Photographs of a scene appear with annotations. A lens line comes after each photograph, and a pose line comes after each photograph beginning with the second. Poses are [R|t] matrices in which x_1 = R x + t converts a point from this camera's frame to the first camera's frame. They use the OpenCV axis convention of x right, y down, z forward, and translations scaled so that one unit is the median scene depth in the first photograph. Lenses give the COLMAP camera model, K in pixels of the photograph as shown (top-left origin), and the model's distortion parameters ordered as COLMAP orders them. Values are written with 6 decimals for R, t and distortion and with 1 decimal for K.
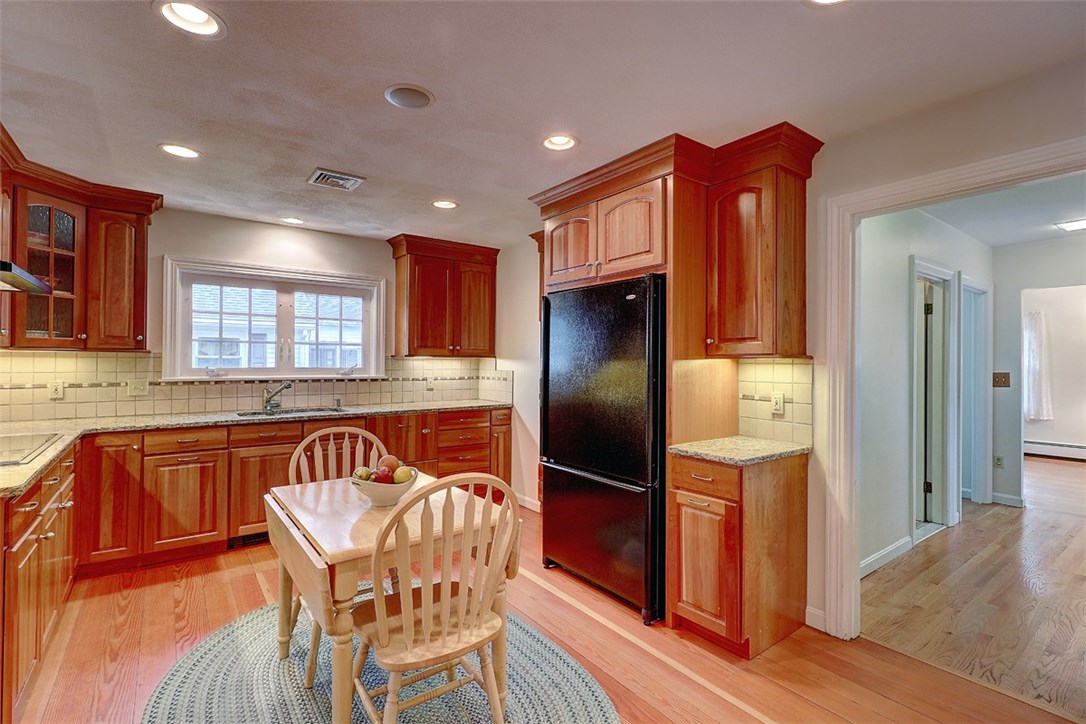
lens RADIAL K [[501.5, 0, 539.4], [0, 501.5, 357.4], [0, 0, 1]] dist [0.001959, -0.000623]
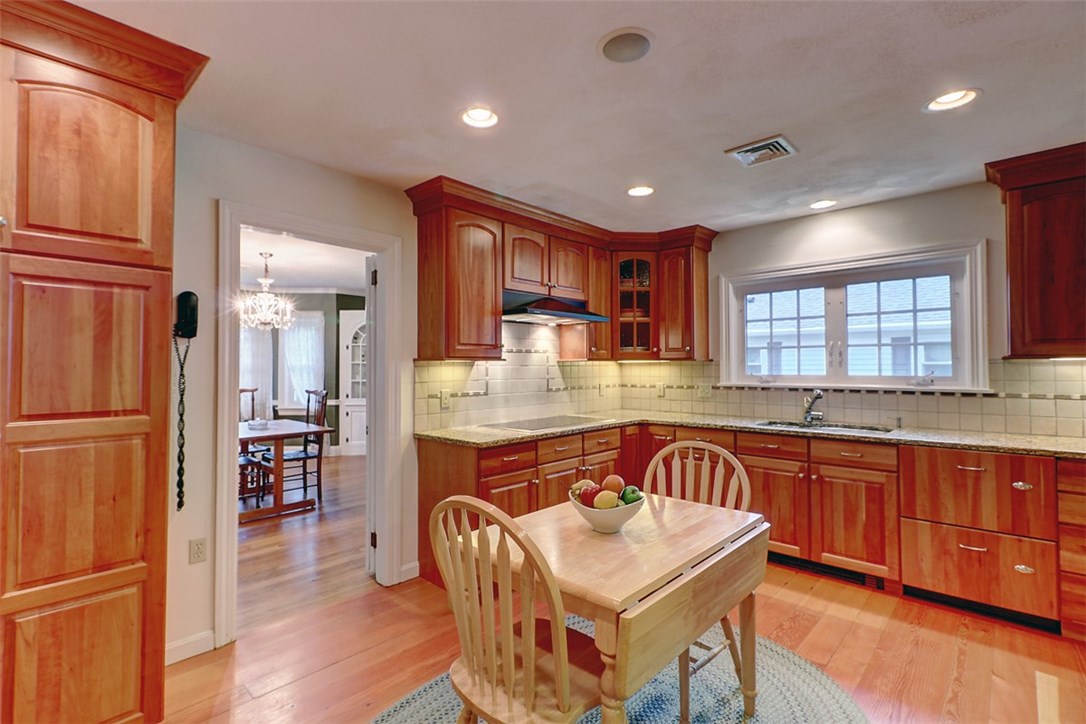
lens RADIAL K [[501.5, 0, 539.4], [0, 501.5, 357.4], [0, 0, 1]] dist [0.001959, -0.000623]
pose [[0.170104, -0.026631, -0.985066, 0.320721], [0.010313, 0.999628, -0.025244, 0.008641], [0.985372, -0.005865, 0.170316, 0.443261]]
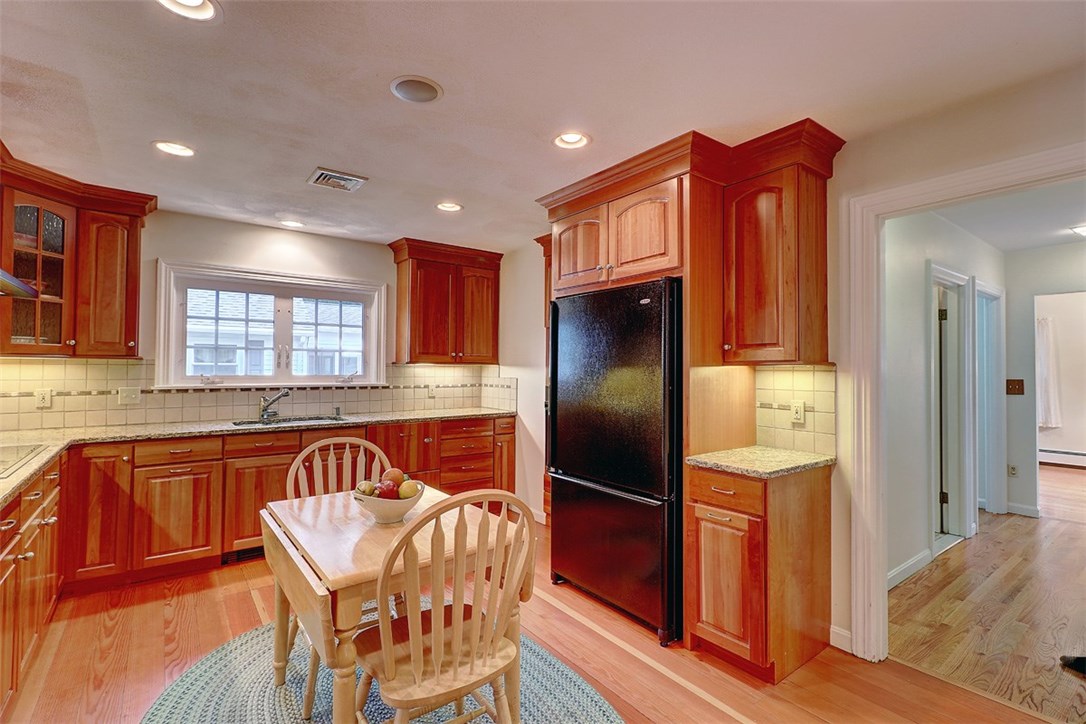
lens RADIAL K [[501.5, 0, 539.4], [0, 501.5, 357.4], [0, 0, 1]] dist [0.001959, -0.000623]
pose [[0.999988, -0.000260, 0.004972, -0.019719], [0.000330, 0.999900, -0.014137, 0.000425], [-0.004968, 0.014139, 0.999888, 0.035058]]
